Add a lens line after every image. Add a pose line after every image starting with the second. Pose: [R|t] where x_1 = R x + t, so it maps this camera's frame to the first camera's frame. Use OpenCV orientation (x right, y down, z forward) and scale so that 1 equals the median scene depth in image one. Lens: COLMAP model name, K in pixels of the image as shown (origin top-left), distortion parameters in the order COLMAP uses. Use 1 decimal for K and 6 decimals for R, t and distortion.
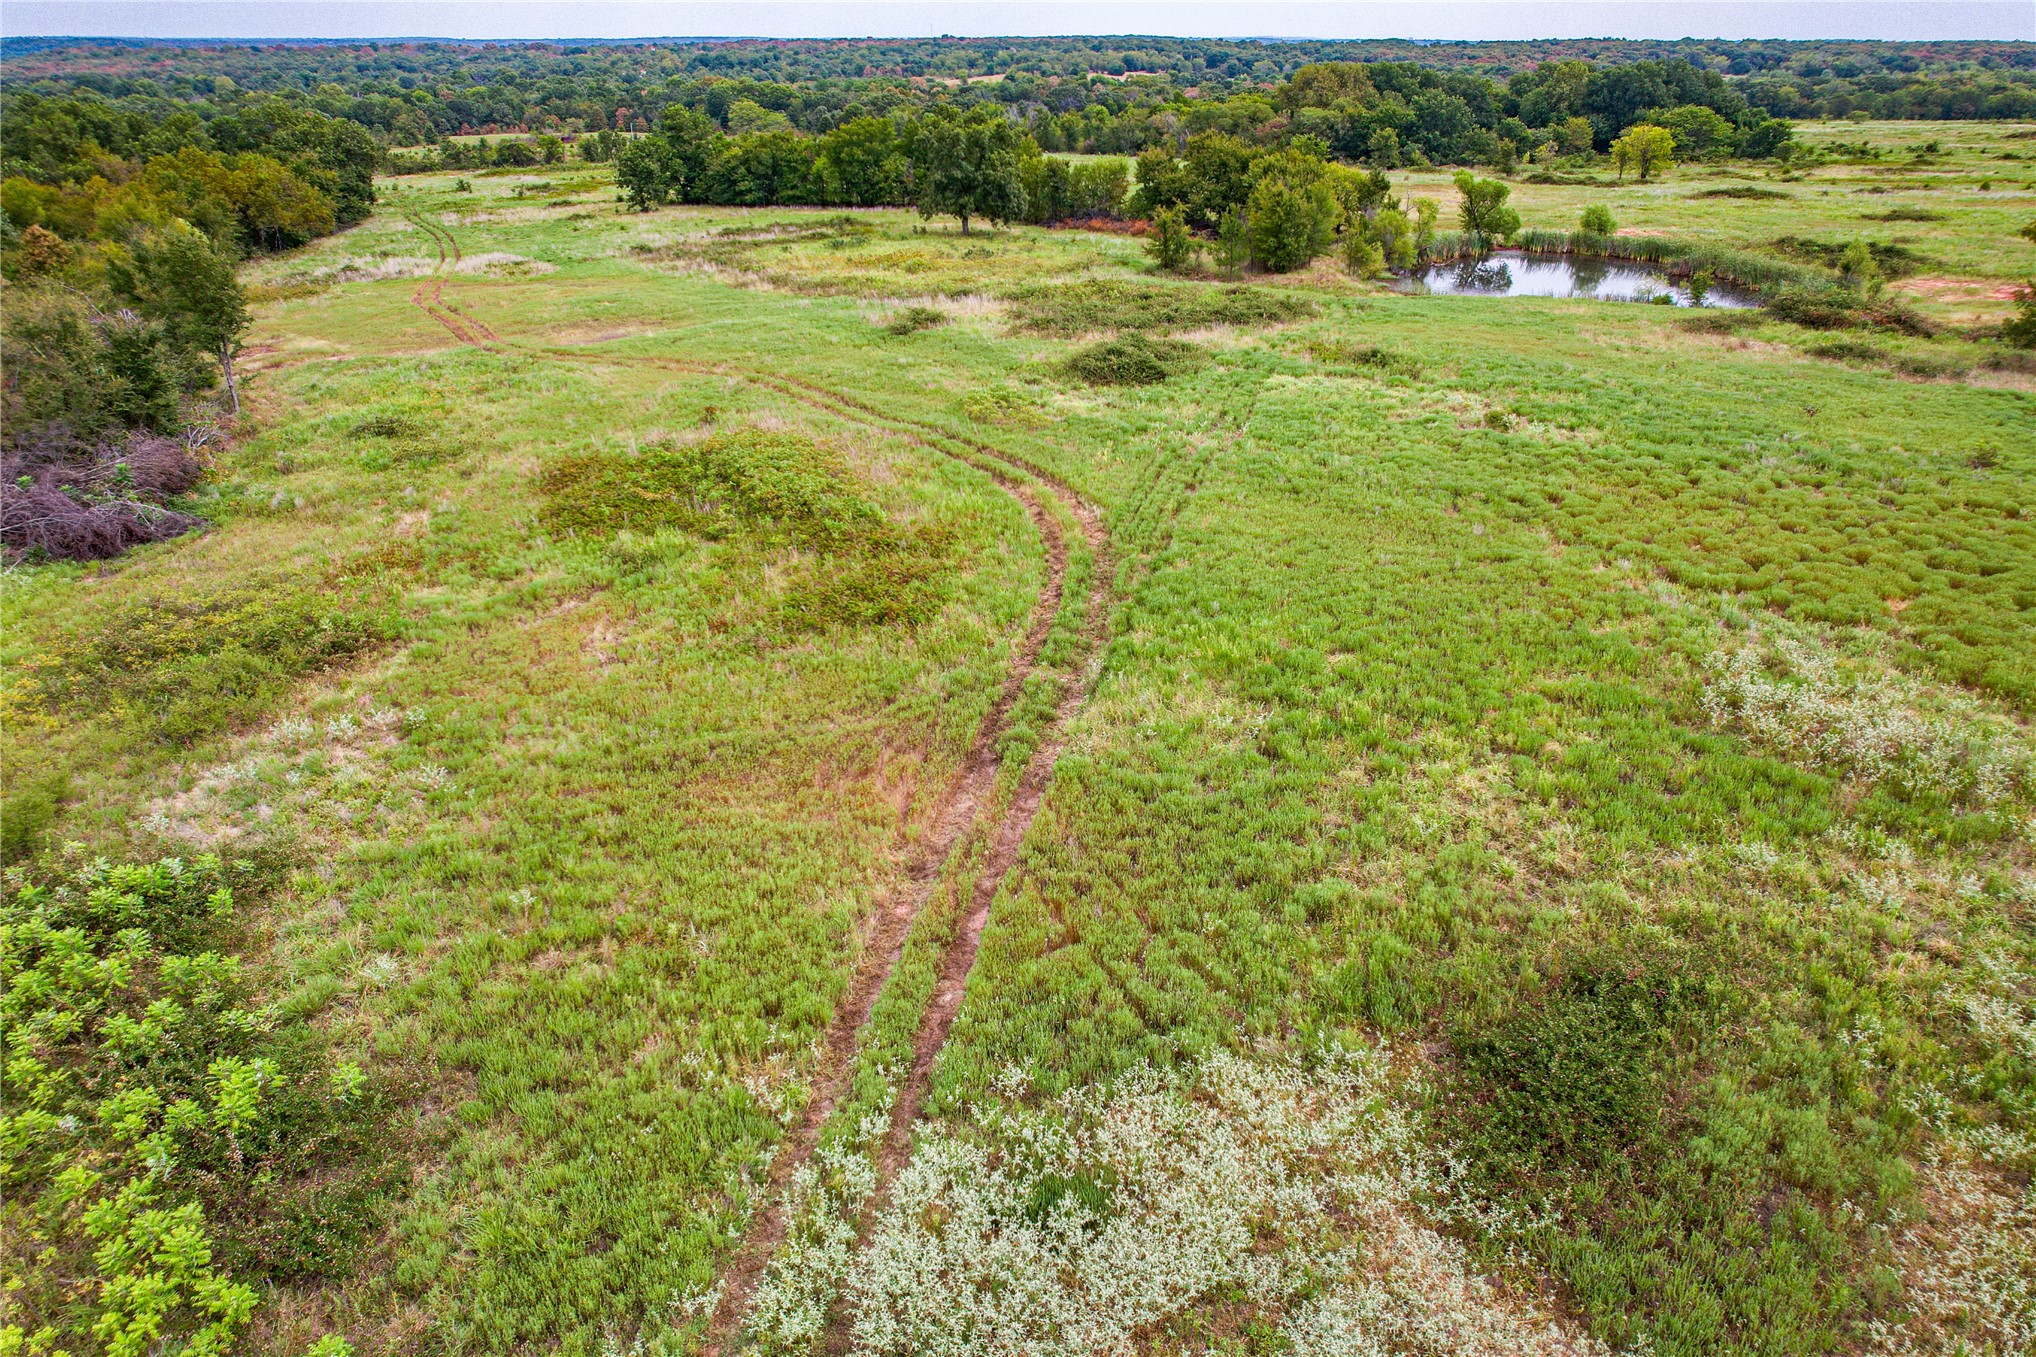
lens RADIAL K [[1303.2, 0, 1013.4], [0, 1303.2, 681.7], [0, 0, 1]] dist [-0.062138, 0.049978]
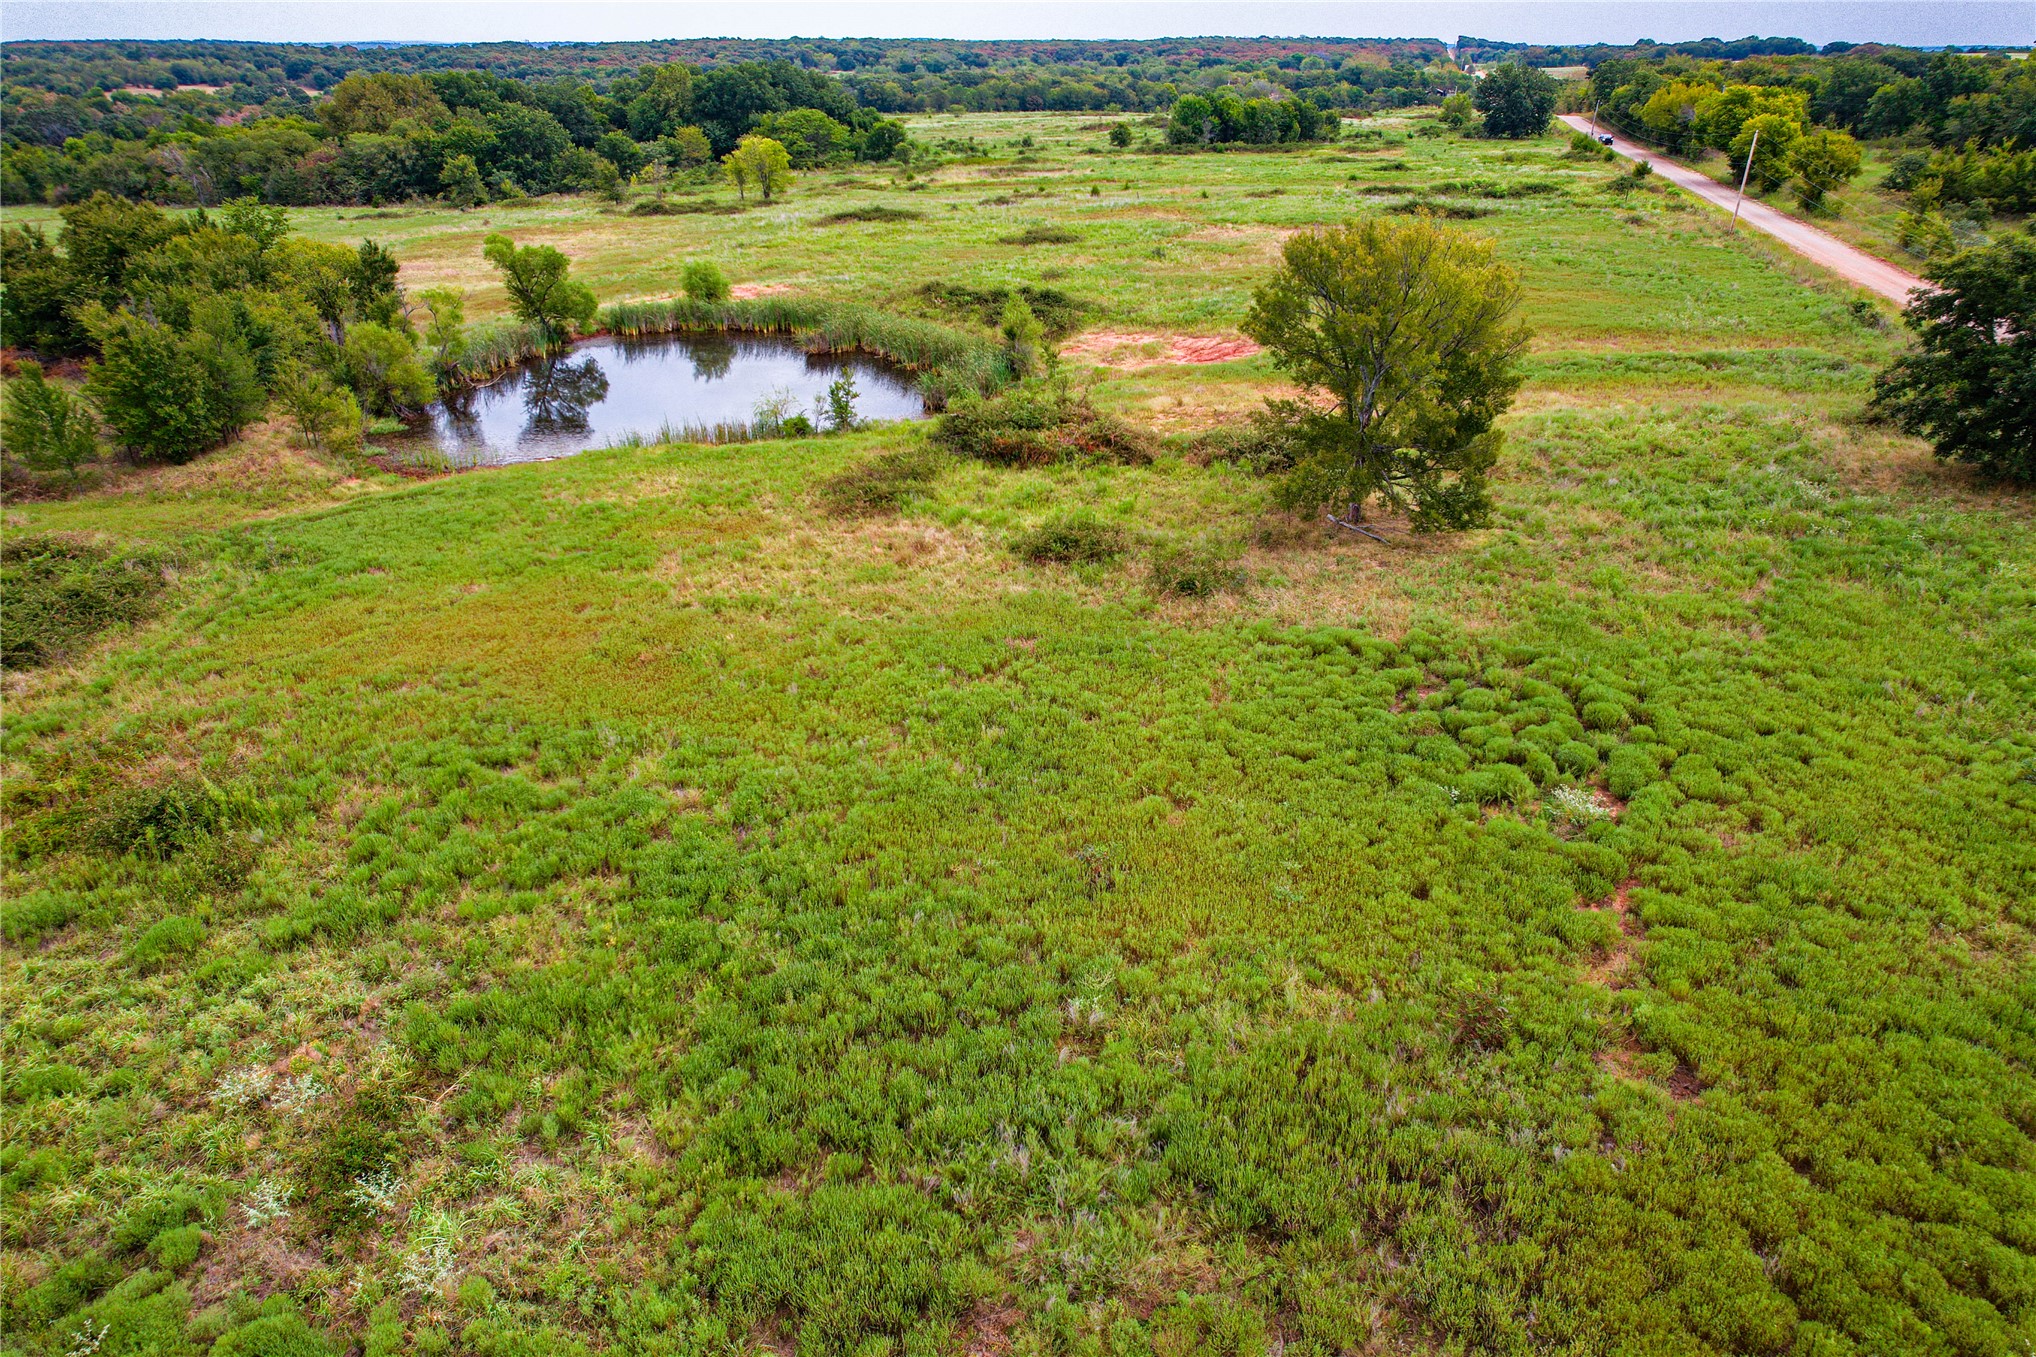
lens RADIAL K [[1303.2, 0, 1018.4], [0, 1303.2, 686.6], [0, 0, 1]] dist [-0.062138, 0.049978]
pose [[0.830251, -0.249028, 0.498666, 0.127285], [0.248040, 0.966249, 0.069560, -0.101797], [-0.499158, 0.065937, 0.863998, 0.201113]]
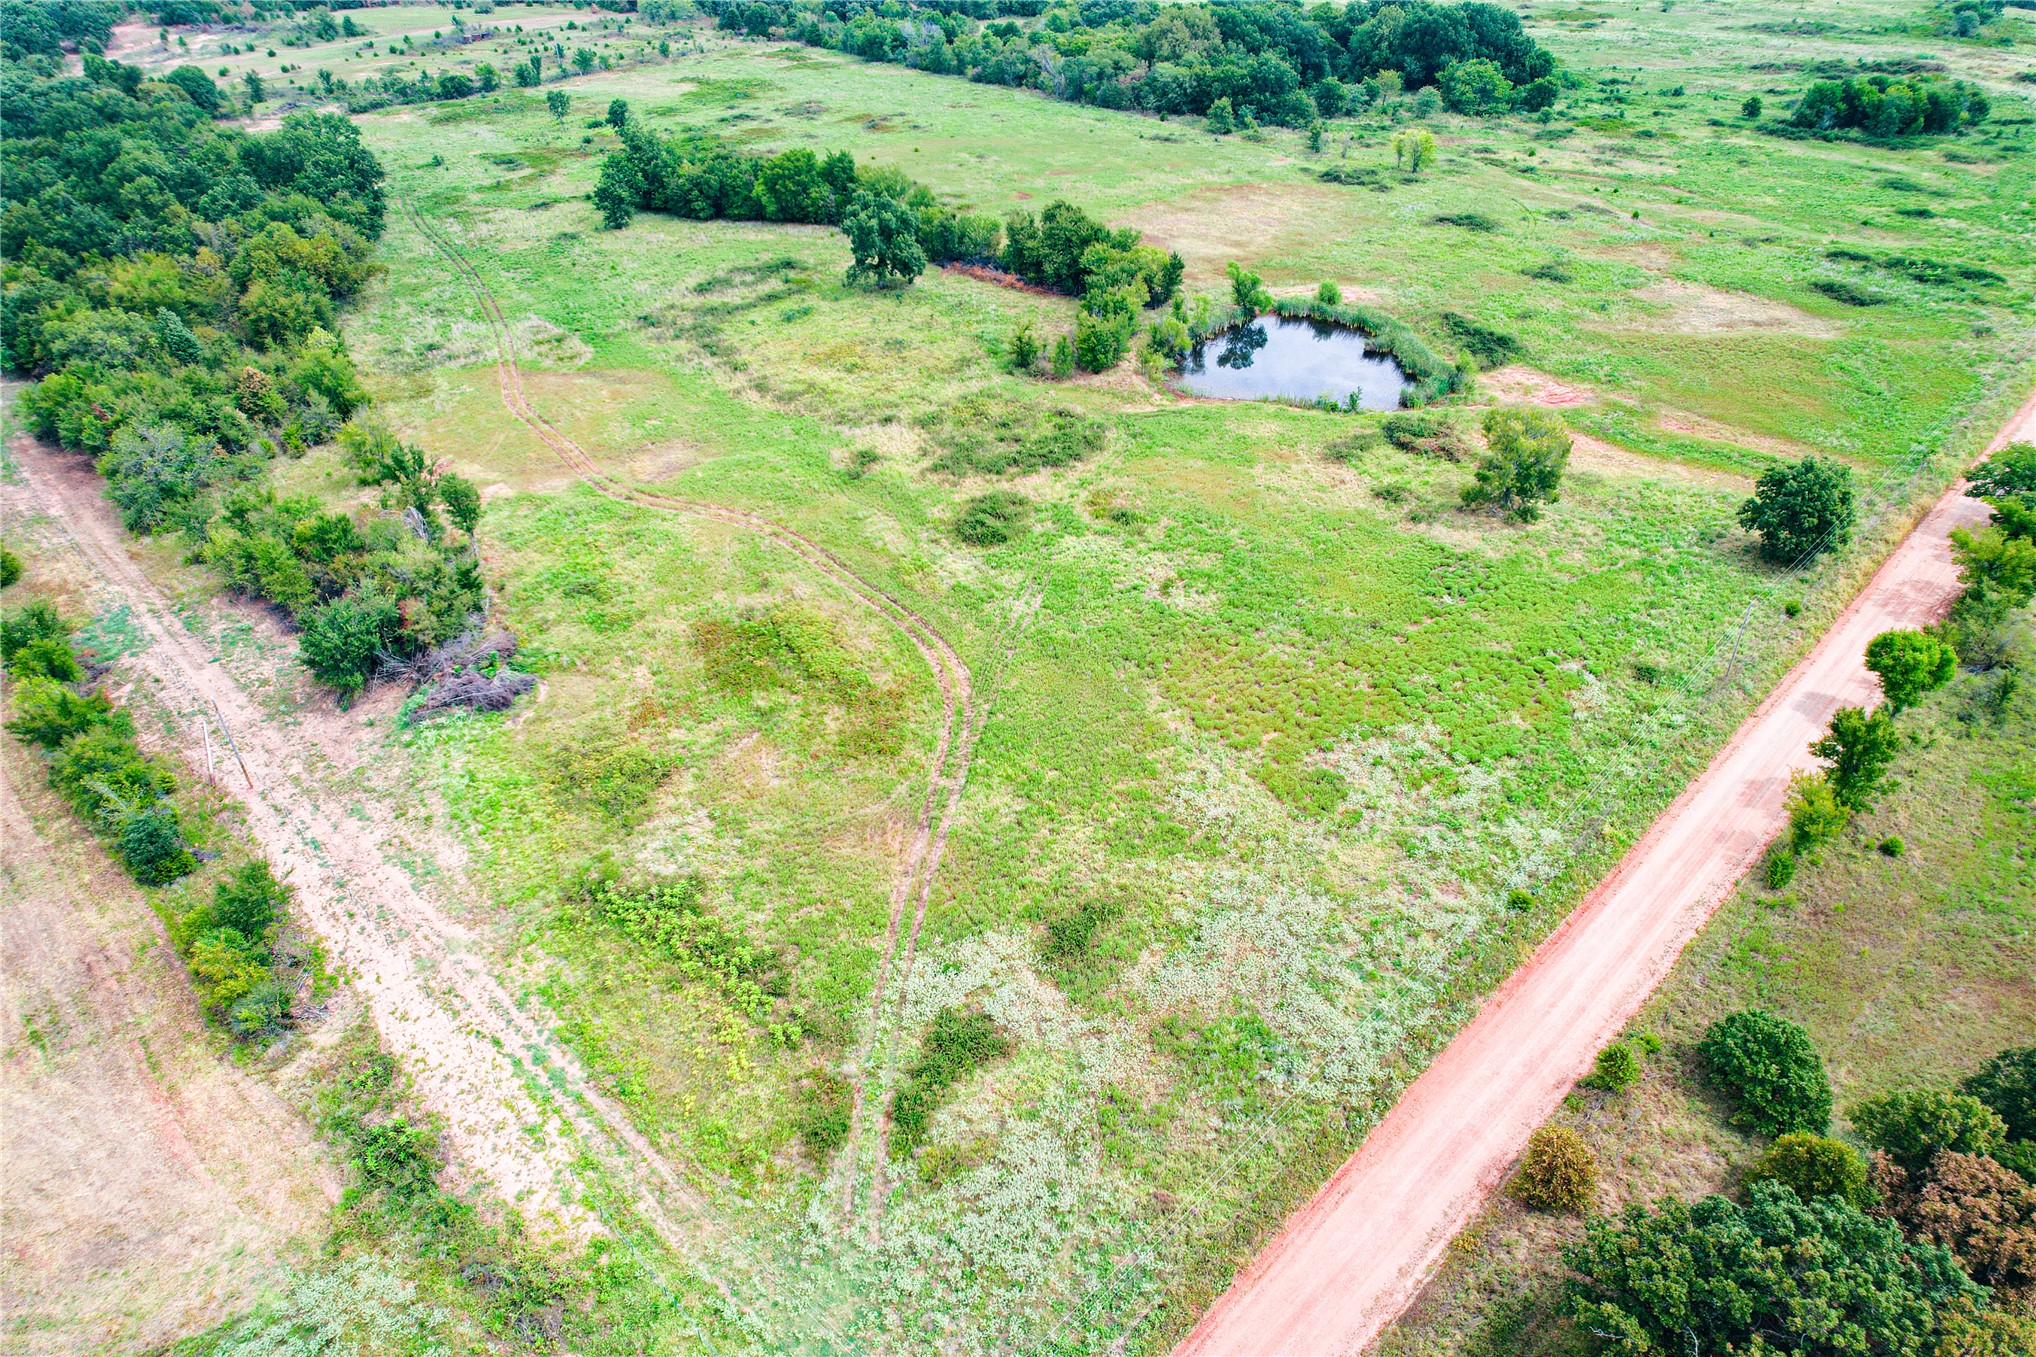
lens RADIAL K [[1303.2, 0, 1019.1], [0, 1303.2, 678.3], [0, 0, 1]] dist [-0.062138, 0.049978]
pose [[0.997116, -0.039136, 0.065021, 0.002339], [0.027776, 0.985527, 0.167229, -0.135165], [-0.070625, -0.164940, 0.983772, -0.331726]]
